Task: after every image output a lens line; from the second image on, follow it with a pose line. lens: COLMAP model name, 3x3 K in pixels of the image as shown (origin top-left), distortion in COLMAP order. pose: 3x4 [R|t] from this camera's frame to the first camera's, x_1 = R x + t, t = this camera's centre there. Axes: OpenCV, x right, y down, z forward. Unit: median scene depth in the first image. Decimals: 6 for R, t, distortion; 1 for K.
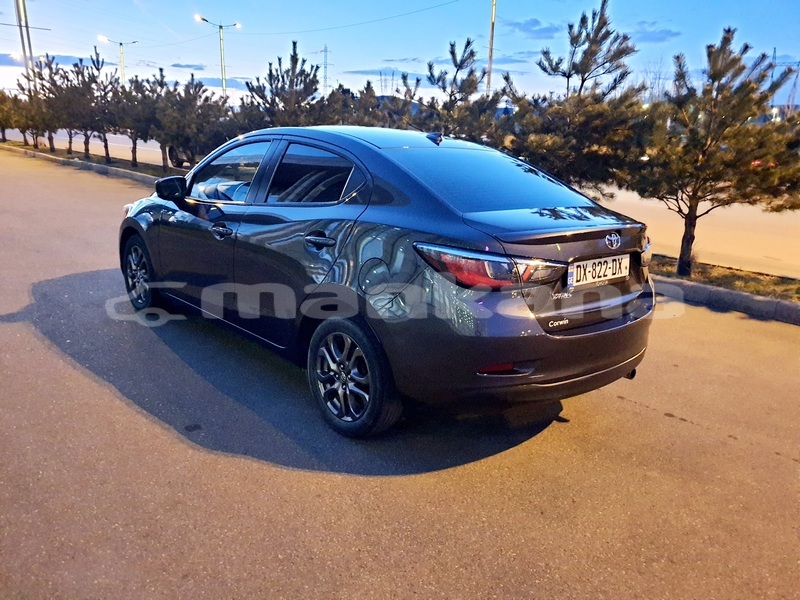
lens RADIAL K [[612.3, 0, 398.6], [0, 612.3, 303.3], [0, 0, 1]] dist [0.023386, -0.040401]
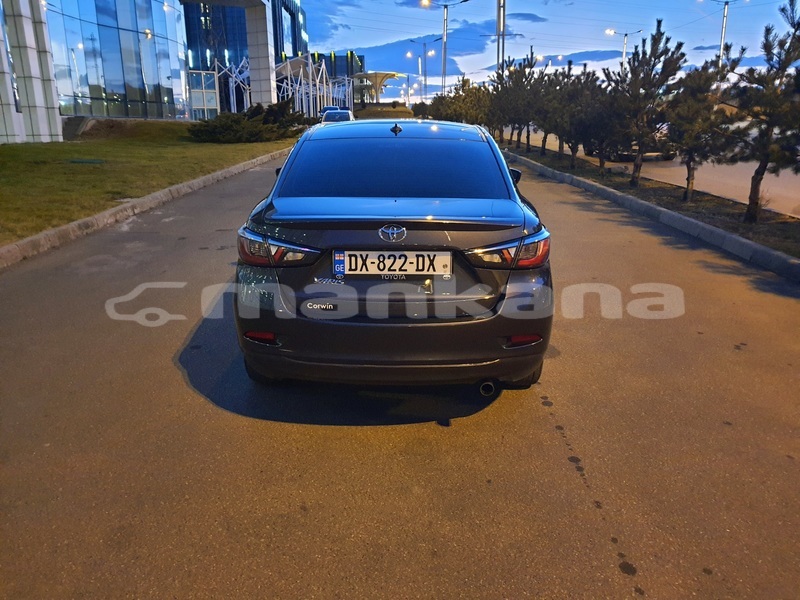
lens RADIAL K [[612.3, 0, 388.3], [0, 612.3, 286.7], [0, 0, 1]] dist [0.023386, -0.040401]
pose [[0.733967, 0.131278, -0.666377, 0.947770], [-0.135604, 0.989712, 0.045617, -0.058996], [0.665510, 0.056882, 0.744218, 0.267329]]
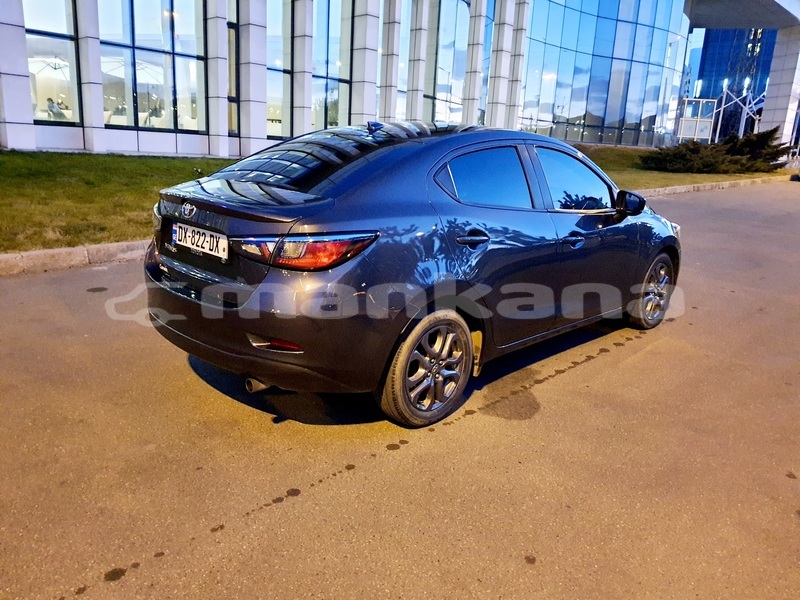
lens RADIAL K [[612.3, 0, 397.7], [0, 612.3, 297.1], [0, 0, 1]] dist [0.023386, -0.040401]
pose [[0.074169, 0.207749, -0.975366, 1.349181], [-0.290012, 0.940282, 0.178223, -0.238761], [0.954144, 0.269650, 0.129990, 1.179554]]
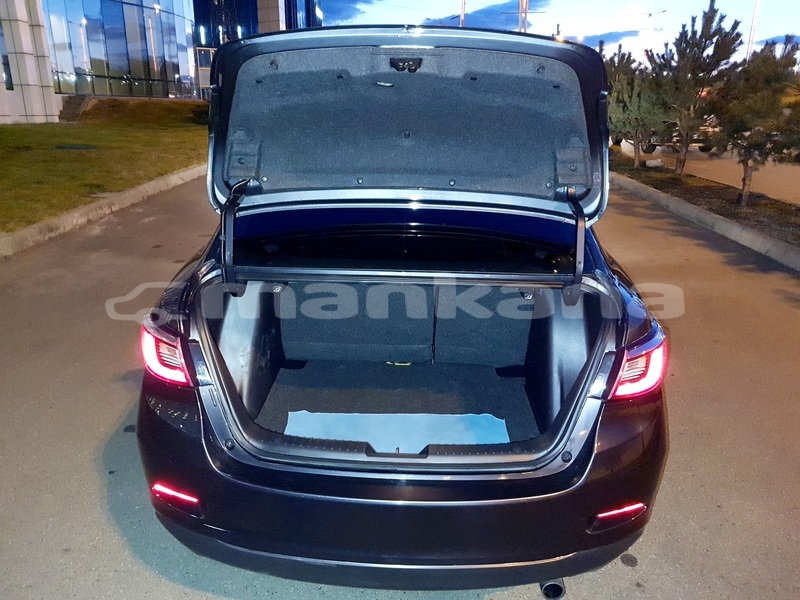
lens RADIAL K [[612.3, 0, 396.2], [0, 612.3, 296.5], [0, 0, 1]] dist [0.023386, -0.040401]
pose [[0.726343, 0.170692, -0.665801, 0.631480], [-0.148692, 0.984757, 0.090250, -0.199826], [0.671057, 0.033447, 0.740651, 0.606399]]
